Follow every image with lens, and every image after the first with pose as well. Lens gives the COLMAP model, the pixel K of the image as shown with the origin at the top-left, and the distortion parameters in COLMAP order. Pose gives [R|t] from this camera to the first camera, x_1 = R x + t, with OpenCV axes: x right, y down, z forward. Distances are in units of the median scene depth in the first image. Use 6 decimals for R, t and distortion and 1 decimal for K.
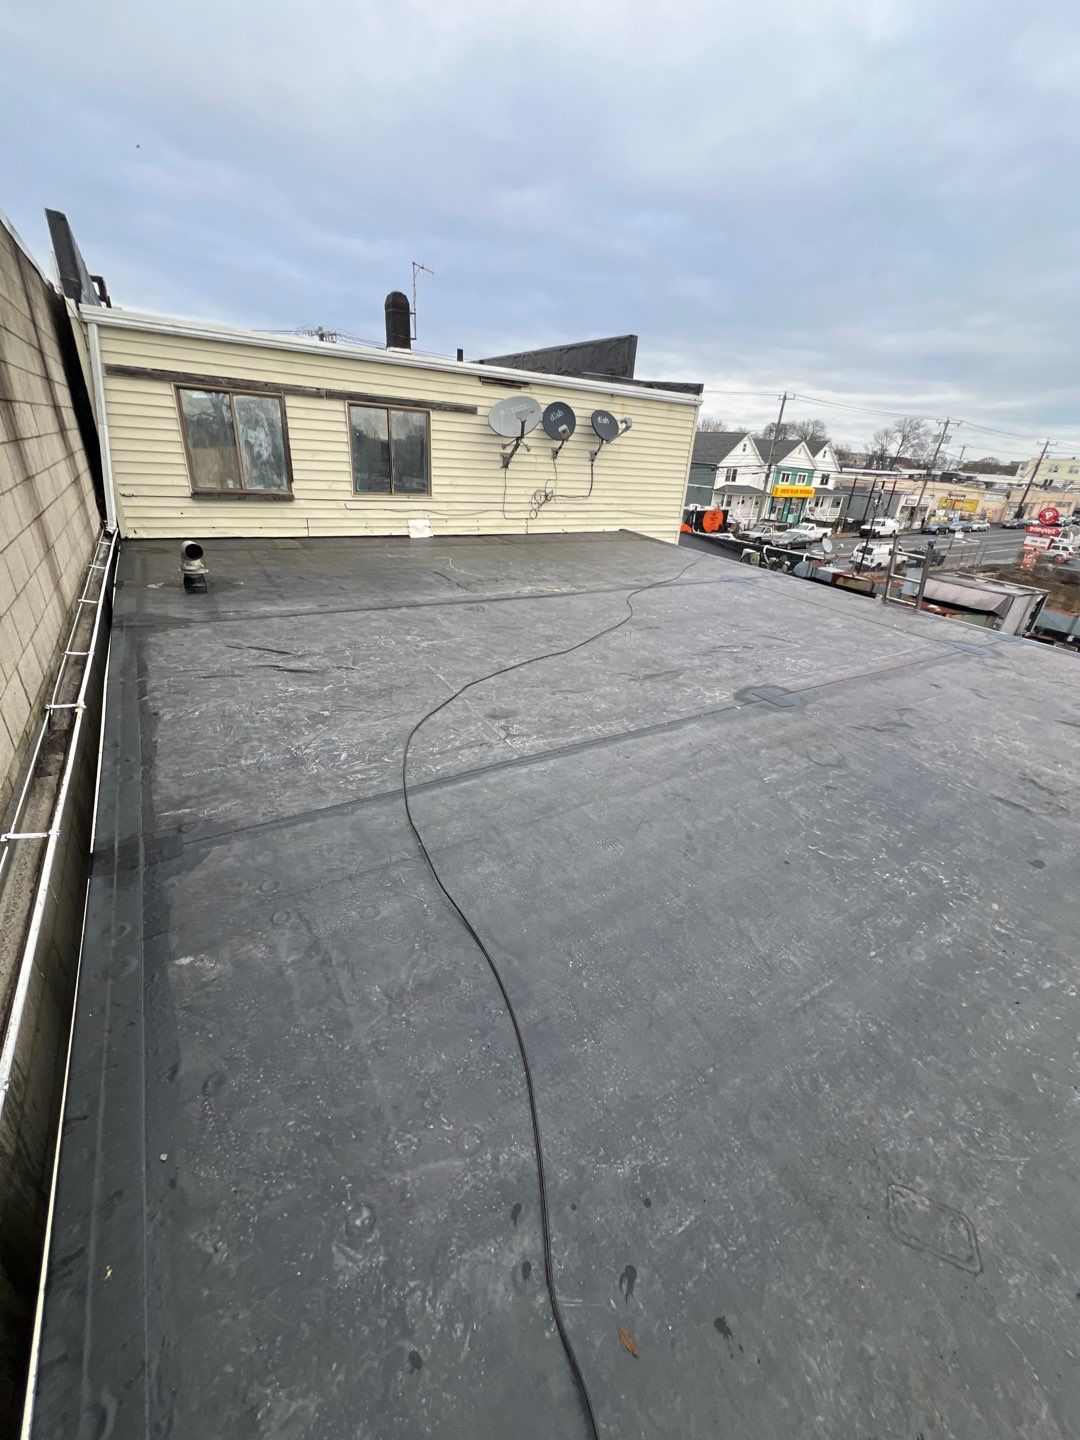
lens RADIAL K [[564.2, 0, 540.0], [0, 564.2, 720.0], [0, 0, 1]] dist [0.000015, -0.001381]
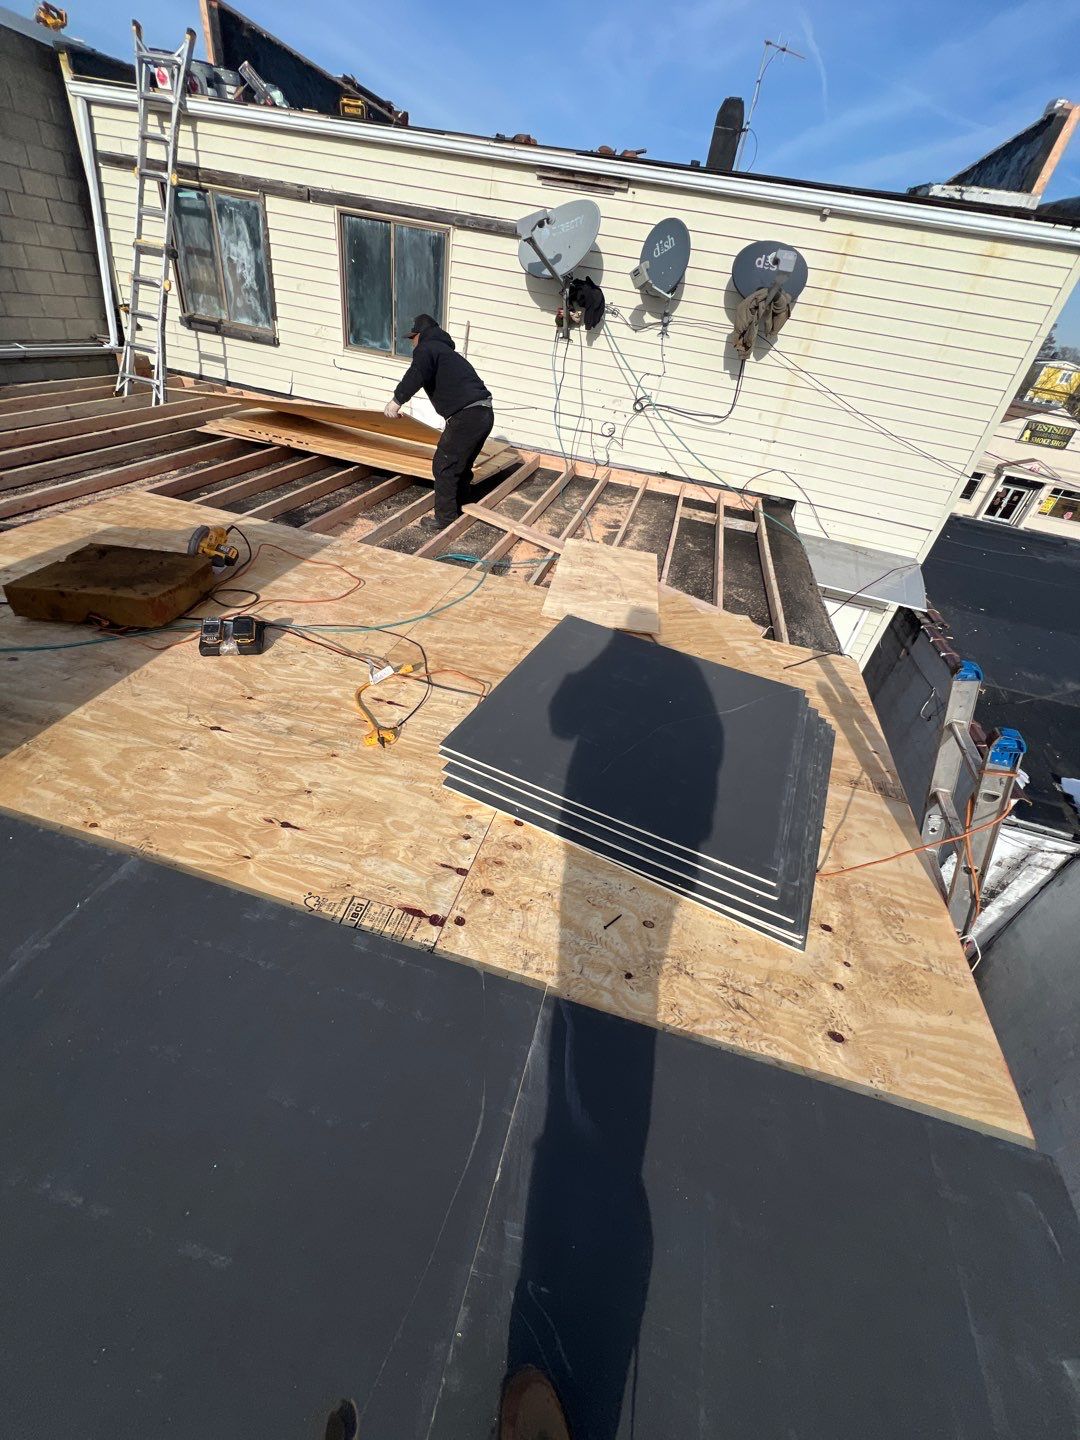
lens RADIAL K [[564.2, 0, 540.0], [0, 564.2, 720.0], [0, 0, 1]] dist [0.000015, -0.001381]
pose [[0.709130, 0.463798, -0.531061, 0.533250], [-0.383263, 0.885760, 0.261797, -0.270351], [0.591814, 0.017888, 0.805876, 0.582373]]
